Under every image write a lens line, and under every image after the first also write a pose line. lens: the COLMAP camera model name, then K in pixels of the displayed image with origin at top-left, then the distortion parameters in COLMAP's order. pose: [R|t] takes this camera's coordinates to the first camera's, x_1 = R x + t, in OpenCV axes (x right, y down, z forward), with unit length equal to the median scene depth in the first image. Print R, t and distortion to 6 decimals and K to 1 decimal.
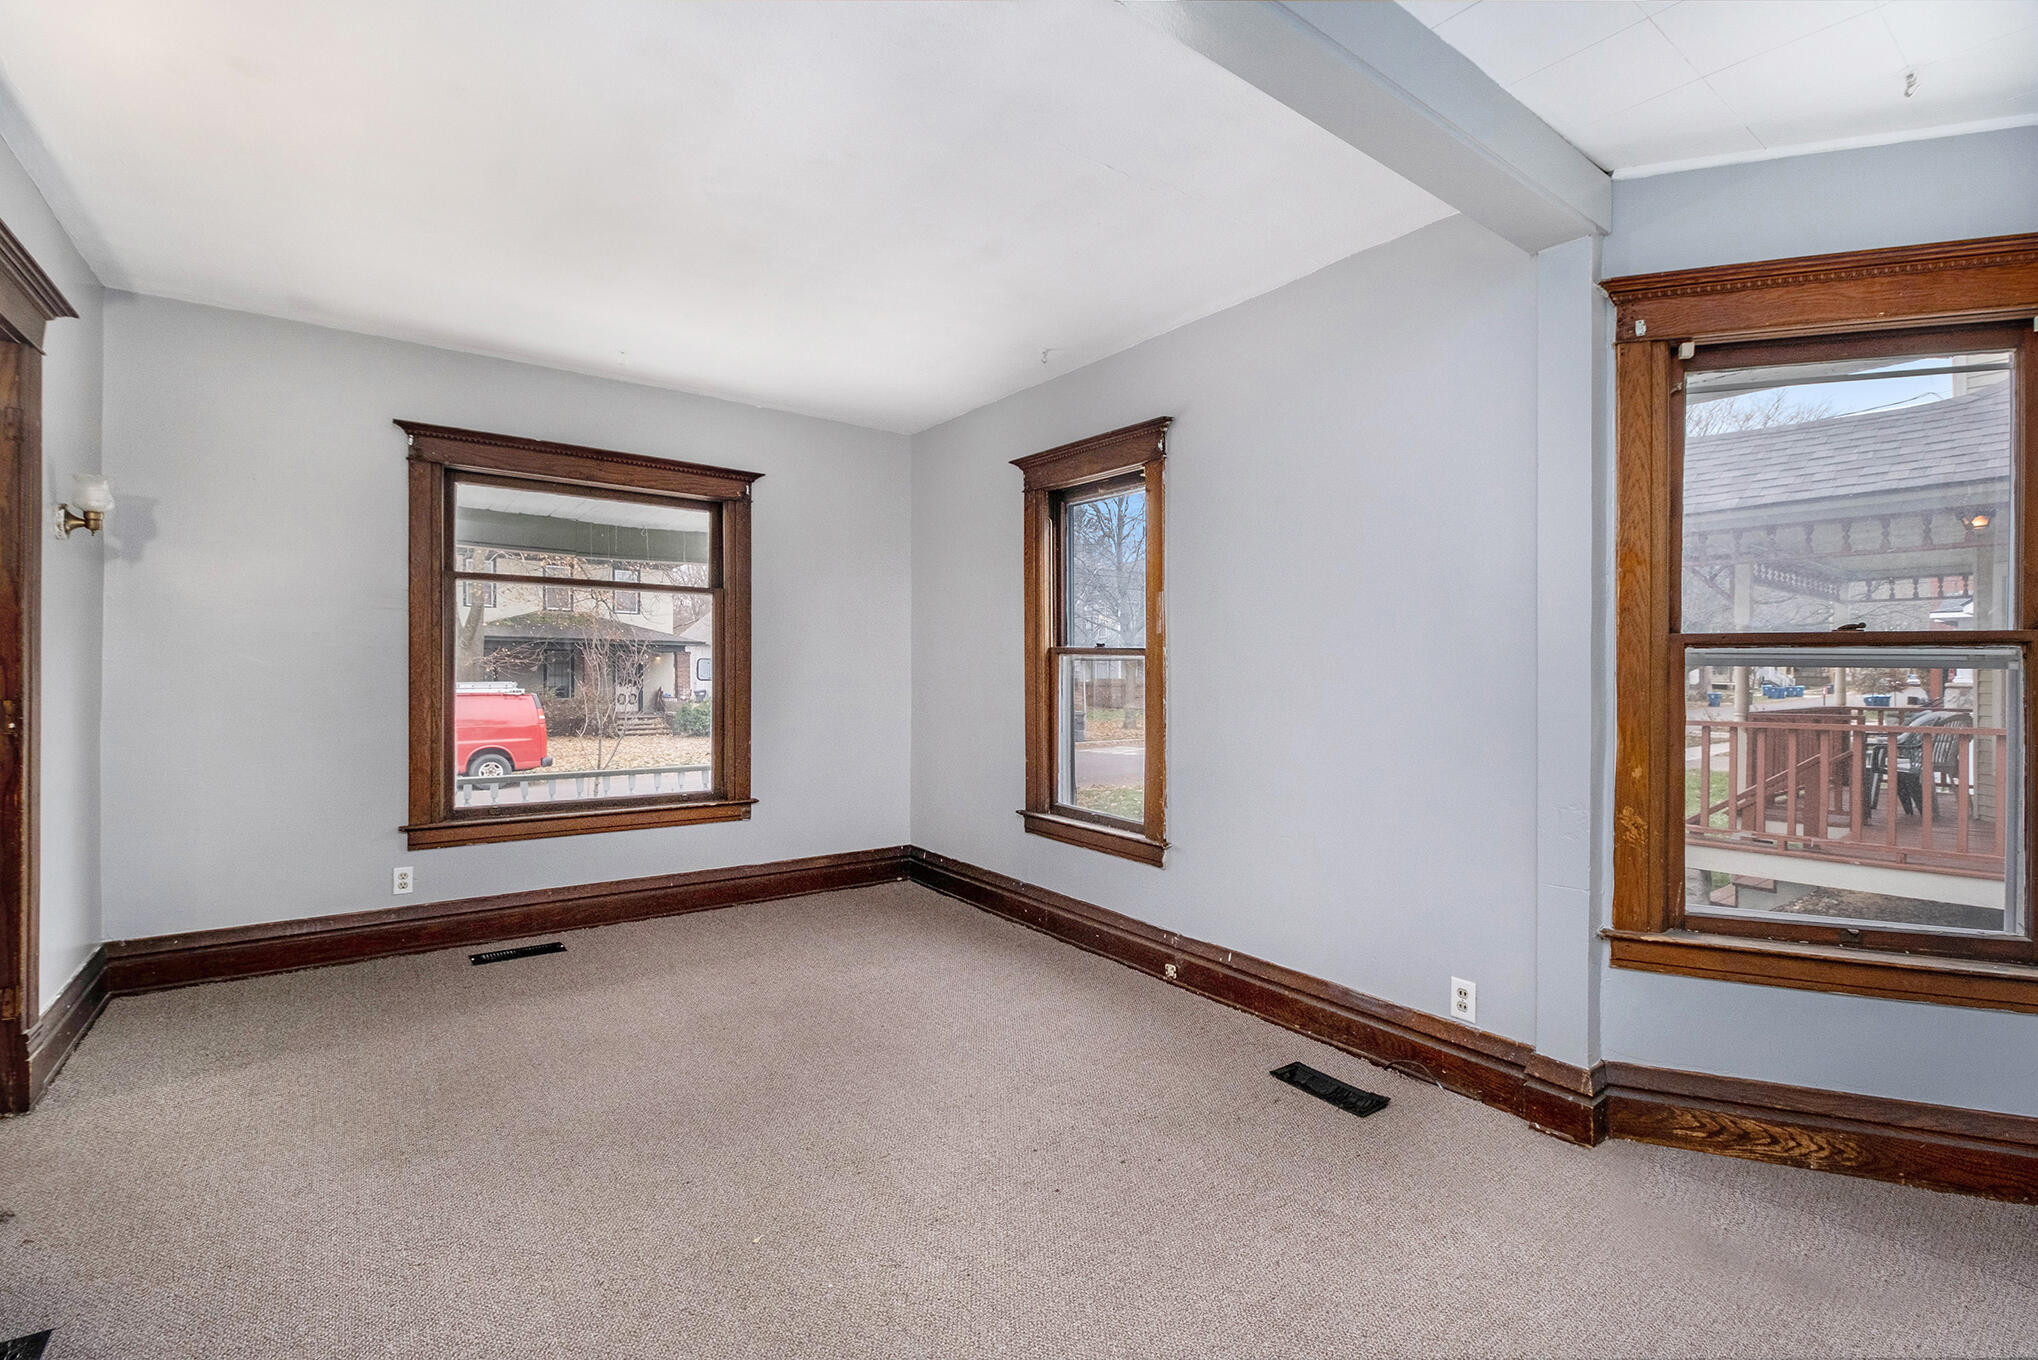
lens RADIAL K [[891.3, 0, 1023.0], [0, 891.3, 656.7], [0, 0, 1]] dist [-0.000299, -0.000059]
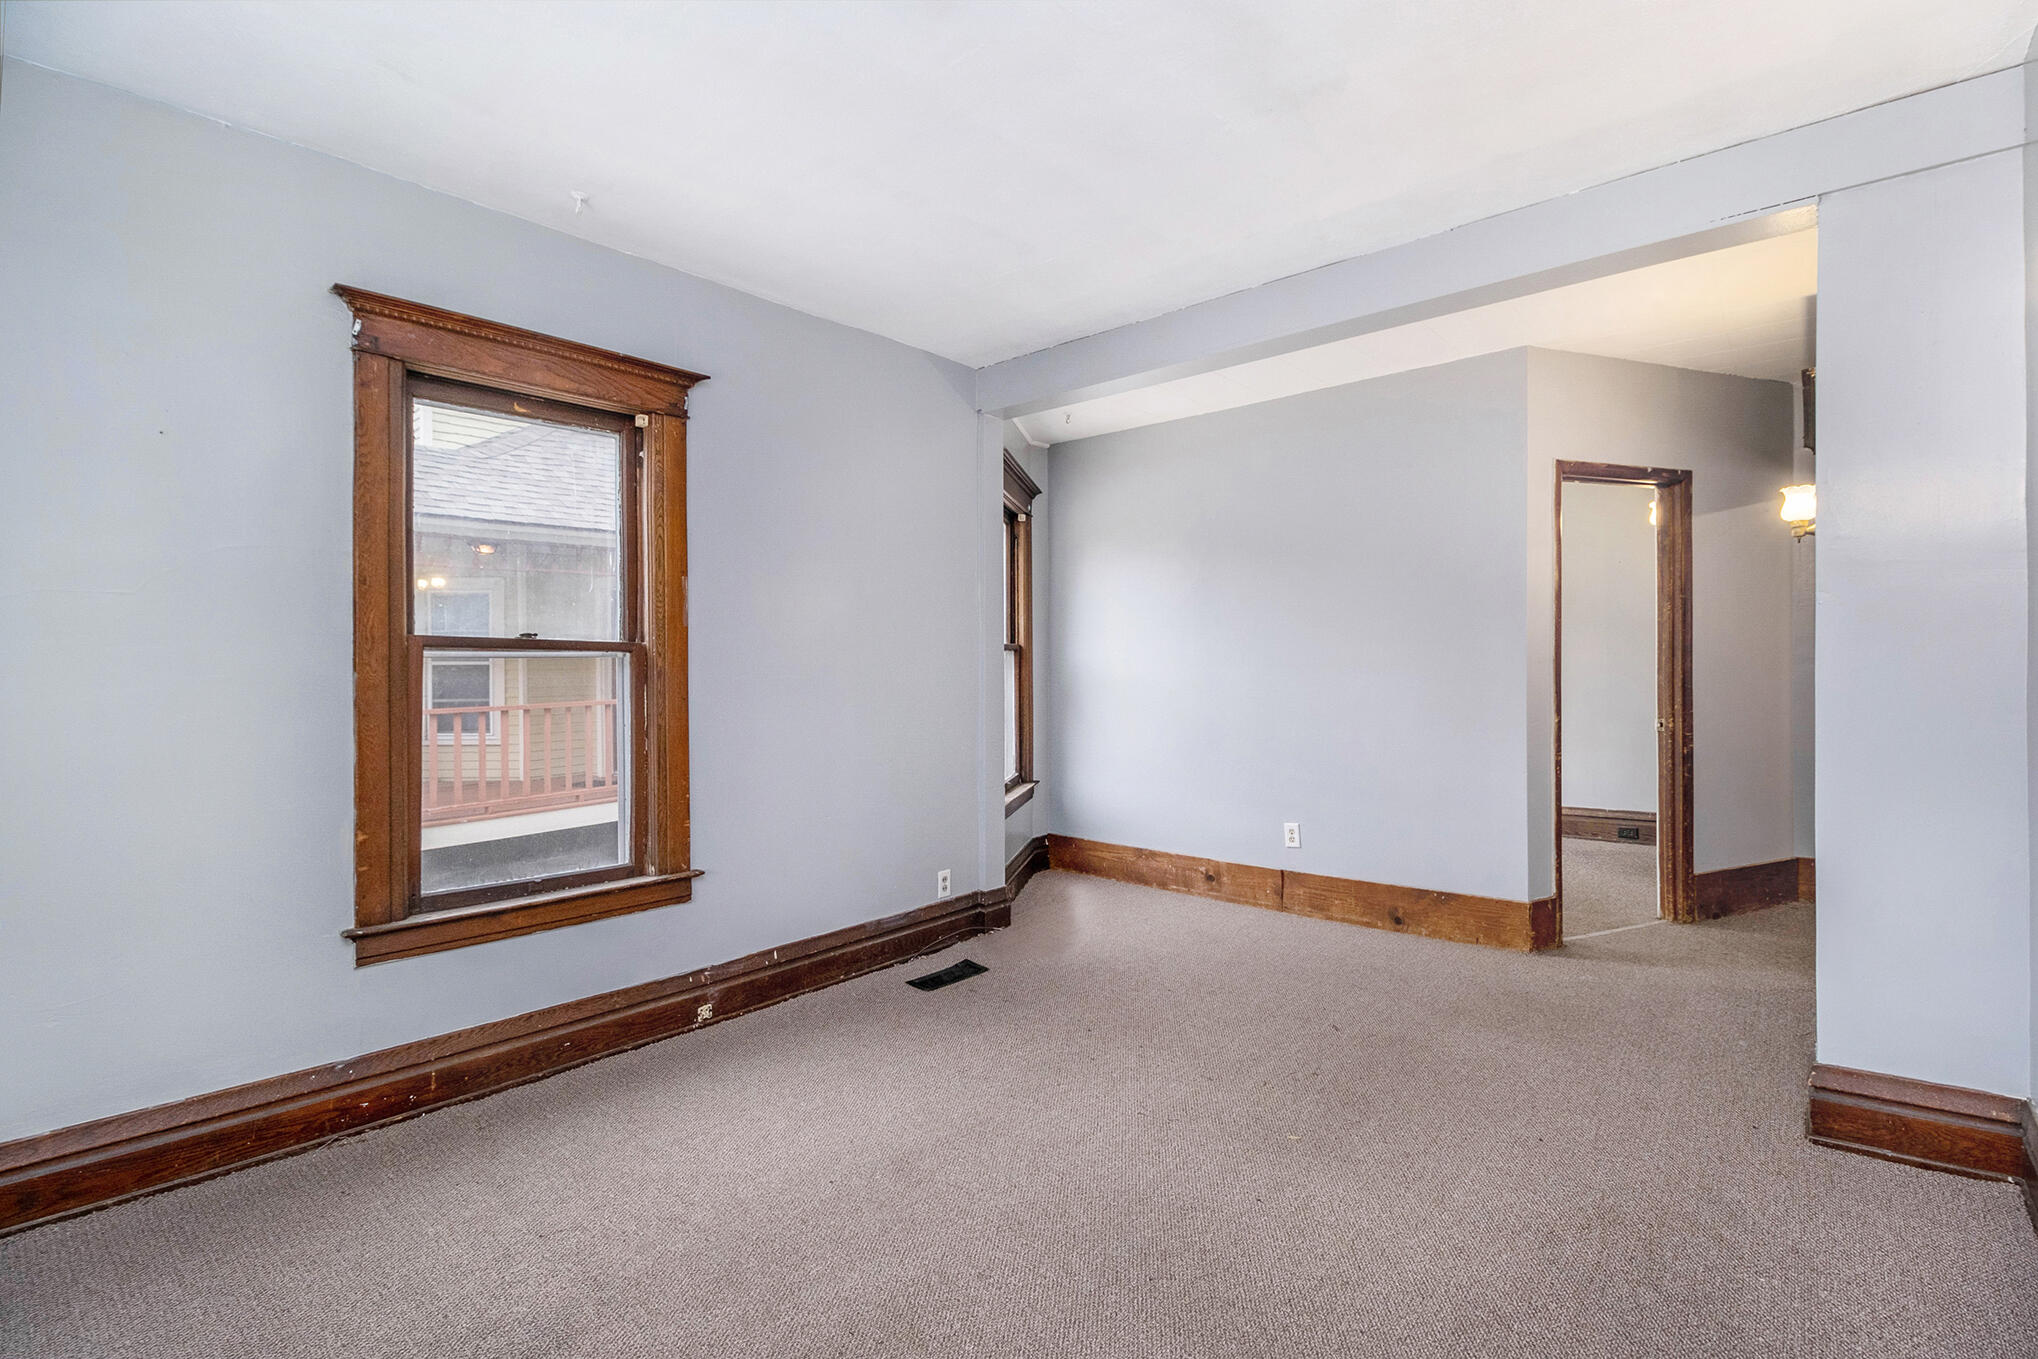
lens RADIAL K [[969.5, 0, 1023.1], [0, 969.5, 666.2], [0, 0, 1]] dist [-0.062022, -0.000196]
pose [[-0.219312, -0.006585, 0.975633, -0.693316], [0.002432, 0.999970, 0.007296, 0.005997], [-0.975652, 0.003973, -0.219289, 0.766297]]
